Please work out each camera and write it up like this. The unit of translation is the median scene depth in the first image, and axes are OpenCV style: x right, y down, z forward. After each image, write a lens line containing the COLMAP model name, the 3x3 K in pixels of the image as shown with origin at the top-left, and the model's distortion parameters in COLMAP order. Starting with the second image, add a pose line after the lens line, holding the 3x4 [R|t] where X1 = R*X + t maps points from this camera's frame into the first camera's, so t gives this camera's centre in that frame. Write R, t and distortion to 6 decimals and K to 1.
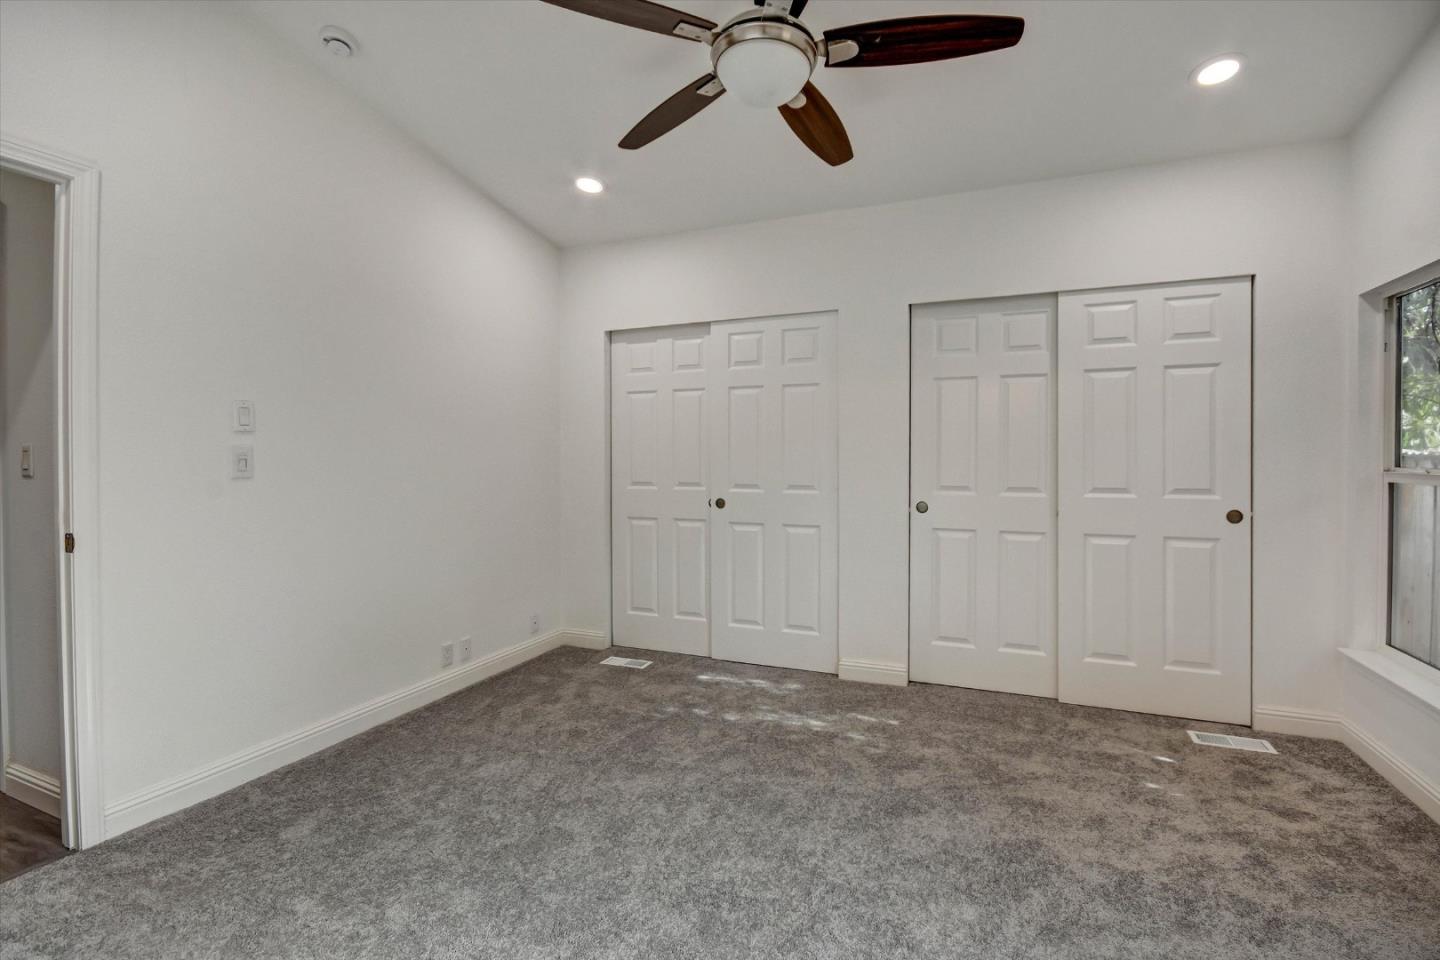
lens RADIAL K [[572.0, 0, 760.8], [0, 572.0, 458.0], [0, 0, 1]] dist [-0.005760, -0.002850]
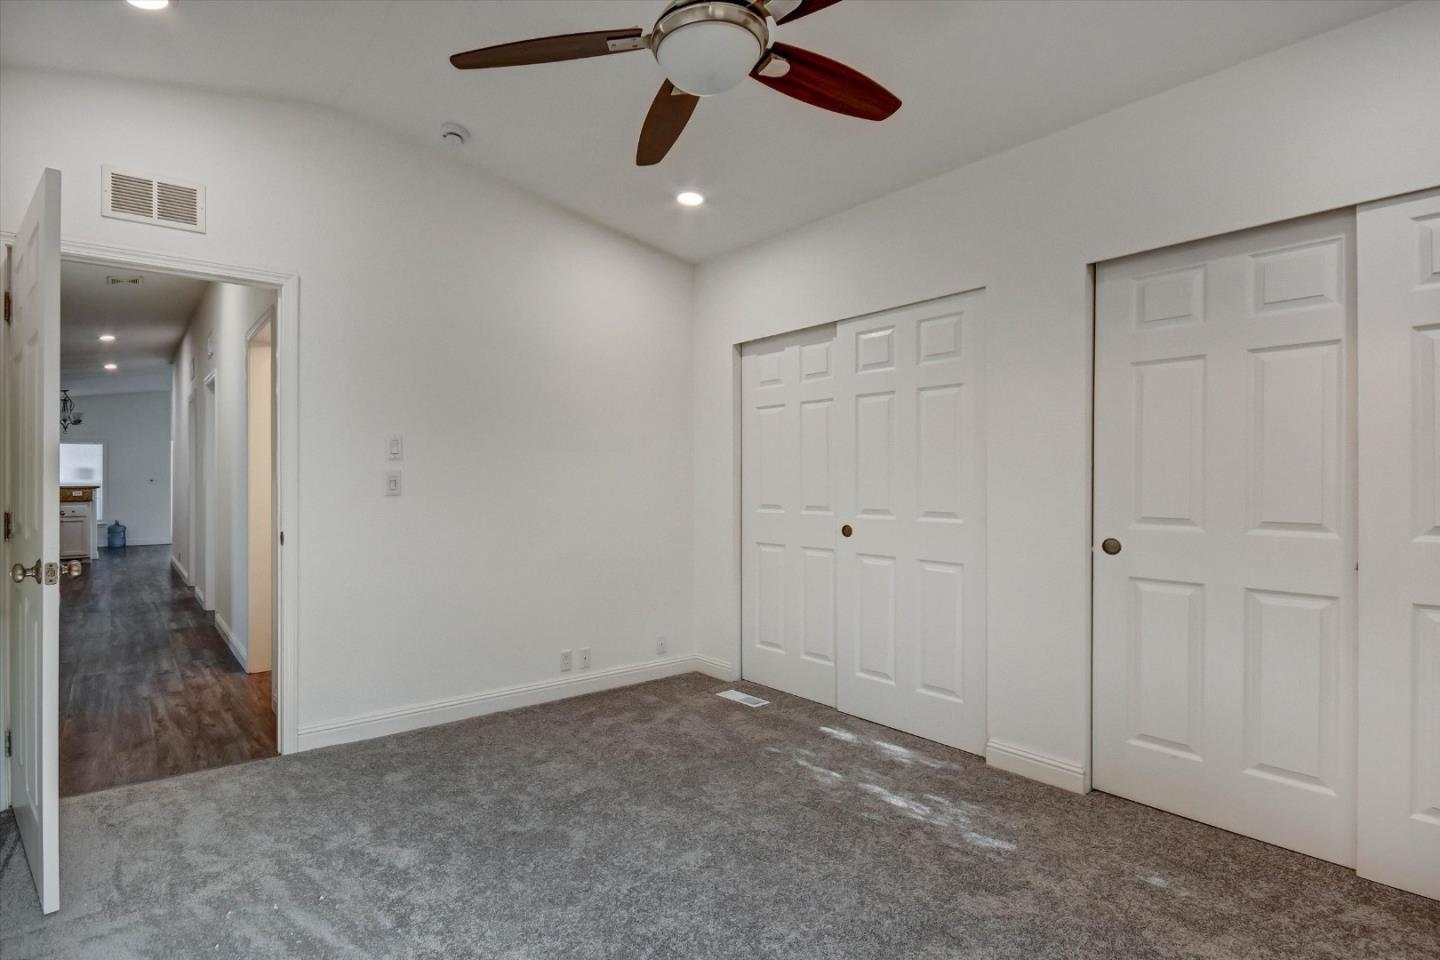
lens RADIAL K [[657.0, 0, 714.1], [0, 657.0, 473.1], [0, 0, 1]] dist [-0.004035, -0.004533]
pose [[0.863726, -0.008203, -0.503895, 0.312834], [0.003522, 0.999941, -0.010241, 0.002183], [0.503950, 0.007070, 0.863704, 0.057890]]
